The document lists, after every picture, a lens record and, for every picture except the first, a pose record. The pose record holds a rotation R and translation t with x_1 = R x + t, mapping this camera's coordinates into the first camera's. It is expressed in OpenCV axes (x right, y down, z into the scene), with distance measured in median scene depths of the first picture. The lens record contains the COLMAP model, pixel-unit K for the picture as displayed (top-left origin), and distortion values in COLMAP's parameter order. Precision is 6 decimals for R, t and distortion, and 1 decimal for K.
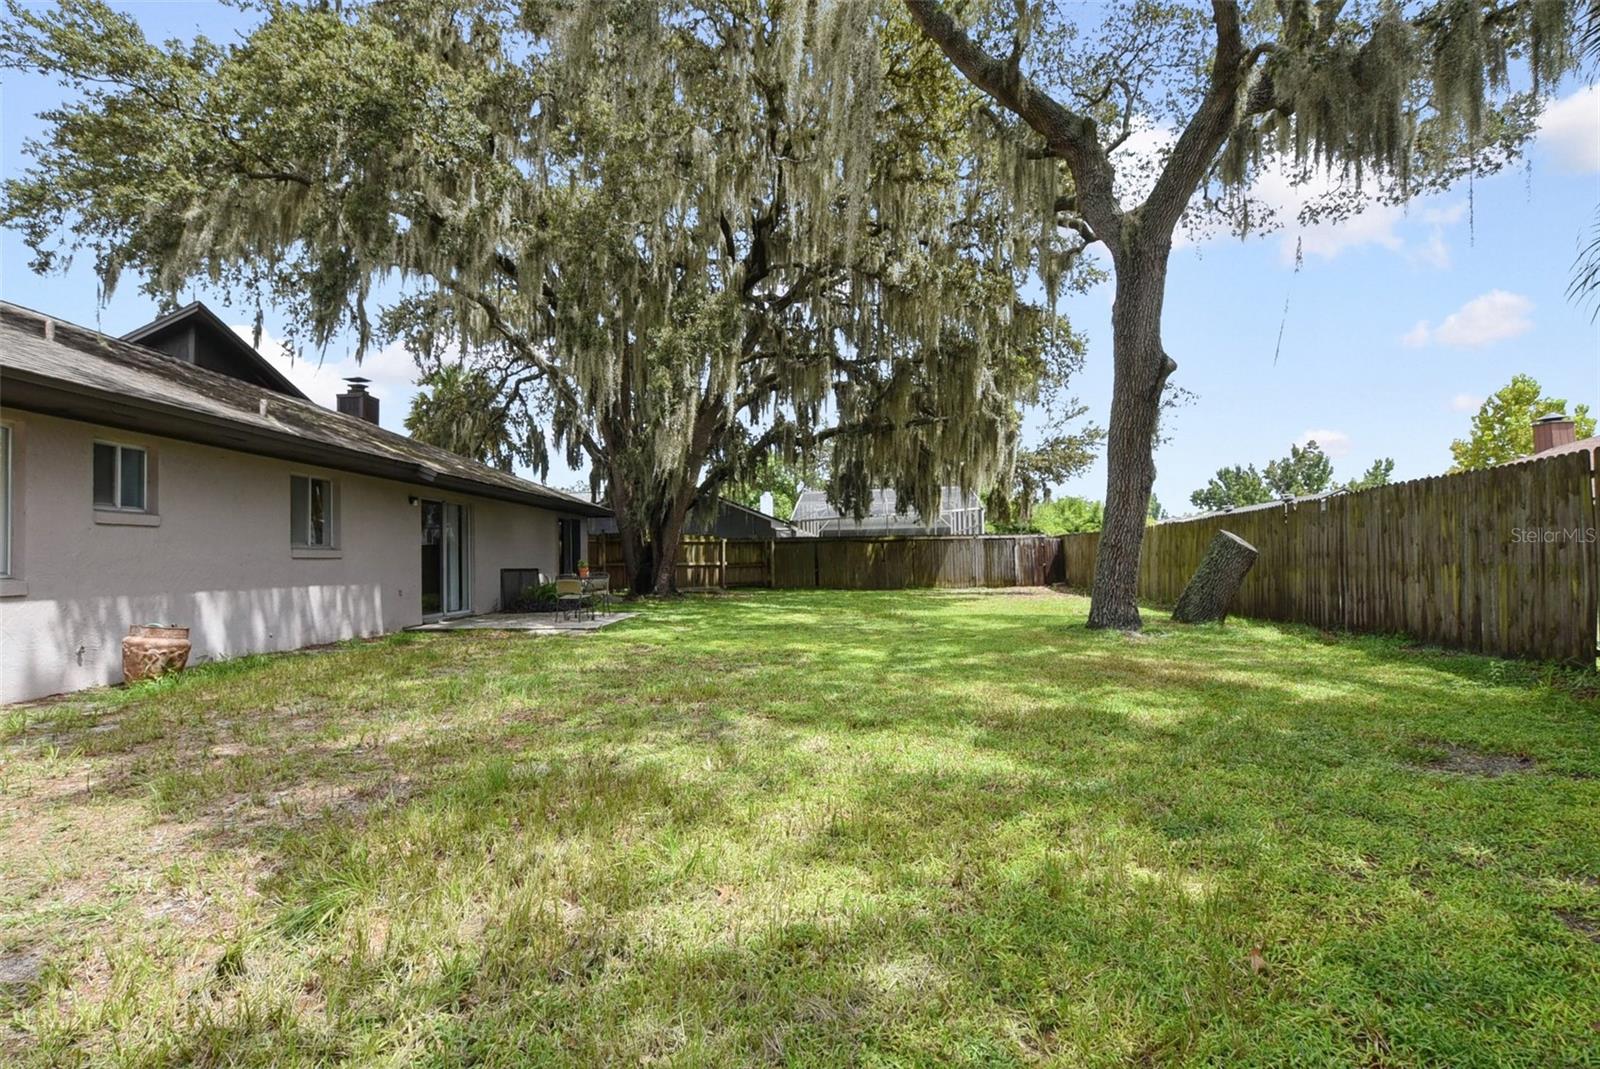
lens RADIAL K [[690.4, 0, 802.3], [0, 690.4, 564.0], [0, 0, 1]] dist [-0.022706, 0.006854]
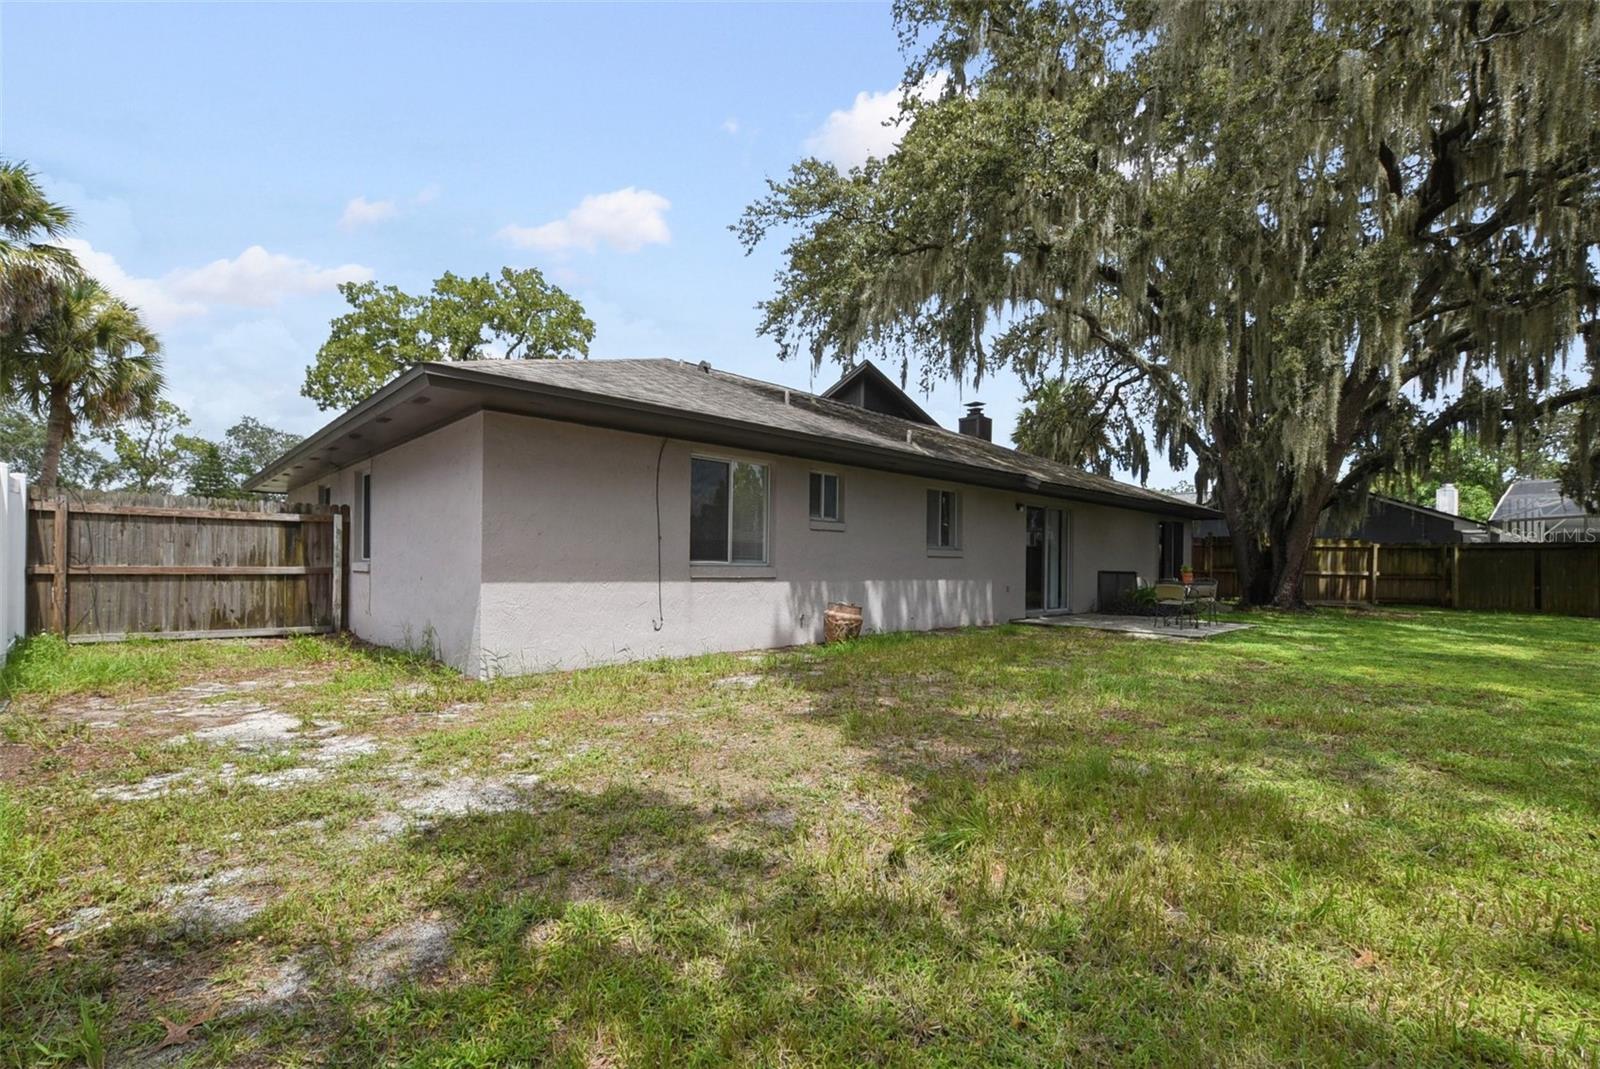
lens RADIAL K [[690.4, 0, 802.3], [0, 690.4, 564.0], [0, 0, 1]] dist [-0.022706, 0.006854]
pose [[0.692112, 0.025350, -0.721345, -0.000019], [-0.026193, 0.999607, 0.009997, -0.002541], [0.721315, 0.011975, 0.692503, -0.047801]]
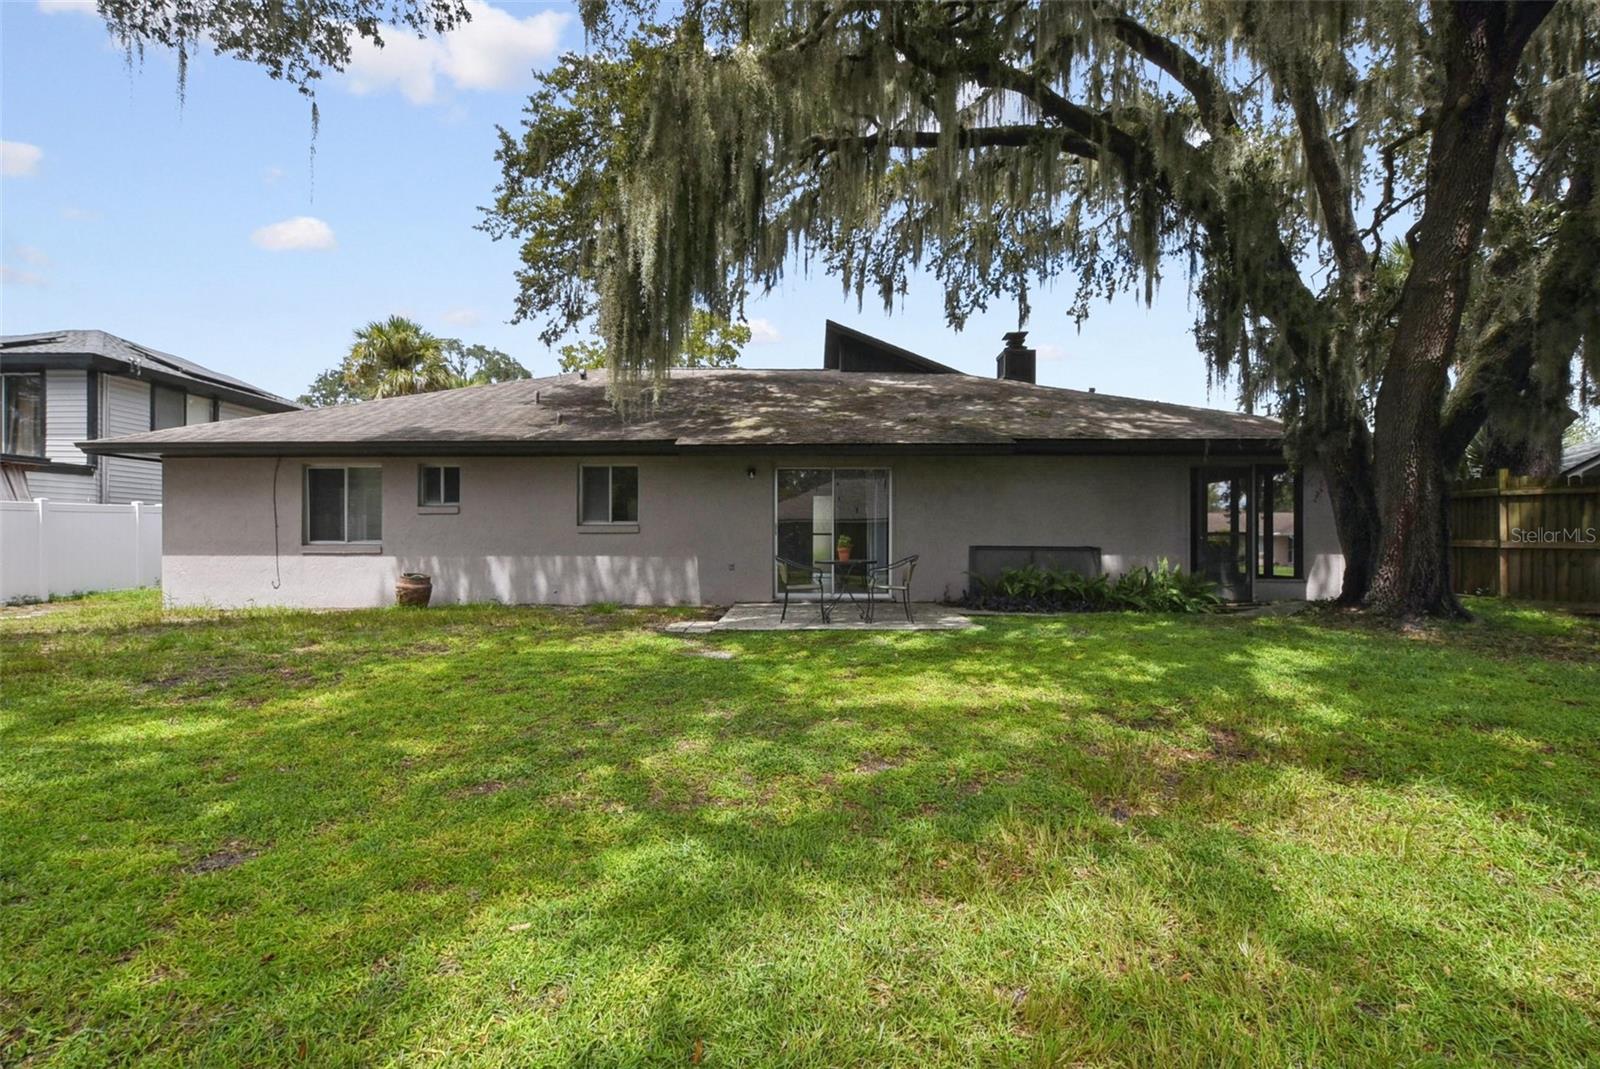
lens RADIAL K [[690.4, 0, 802.3], [0, 690.4, 564.0], [0, 0, 1]] dist [-0.022706, 0.006854]
pose [[0.010646, 0.026652, -0.999588, 0.764272], [0.000990, 0.999644, 0.026664, 0.024476], [0.999943, -0.001274, 0.010616, 2.050732]]
